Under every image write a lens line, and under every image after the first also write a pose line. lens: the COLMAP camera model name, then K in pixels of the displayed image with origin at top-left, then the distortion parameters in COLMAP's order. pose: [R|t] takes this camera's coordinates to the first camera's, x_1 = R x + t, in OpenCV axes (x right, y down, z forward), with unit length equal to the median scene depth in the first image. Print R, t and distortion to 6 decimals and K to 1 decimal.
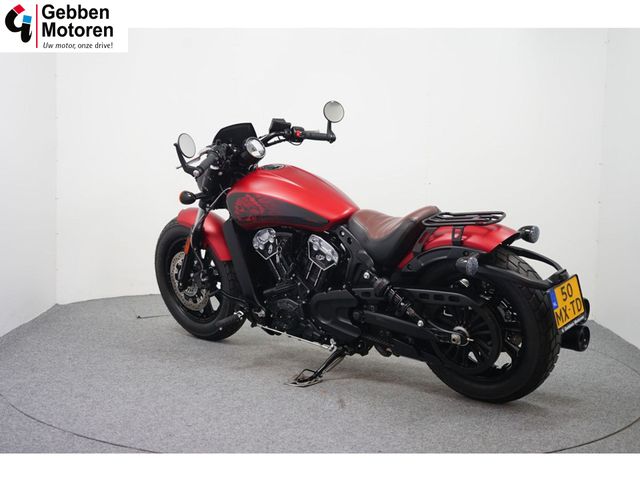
lens RADIAL K [[958.1, 0, 318.9], [0, 958.1, 240.4], [0, 0, 1]] dist [-0.072117, 0.000000]
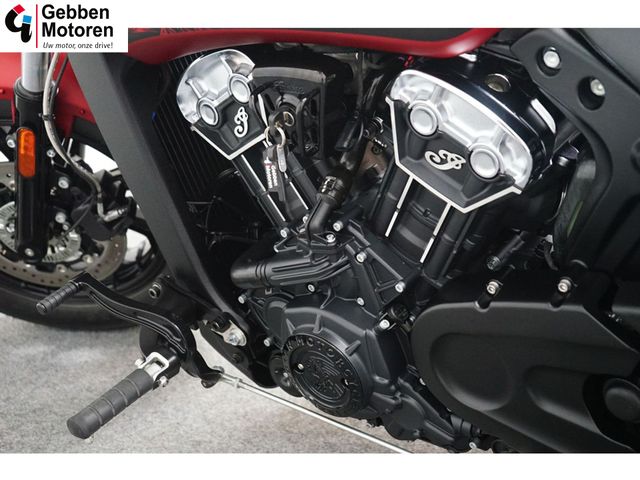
lens RADIAL K [[947.2, 0, 318.3], [0, 947.2, 238.9], [0, 0, 1]] dist [0.043549, 0.000000]
pose [[0.996418, -0.084566, 0.000406, -0.032560], [0.081992, 0.967246, 0.240235, -0.023872], [-0.020709, -0.239341, 0.970715, 0.755759]]
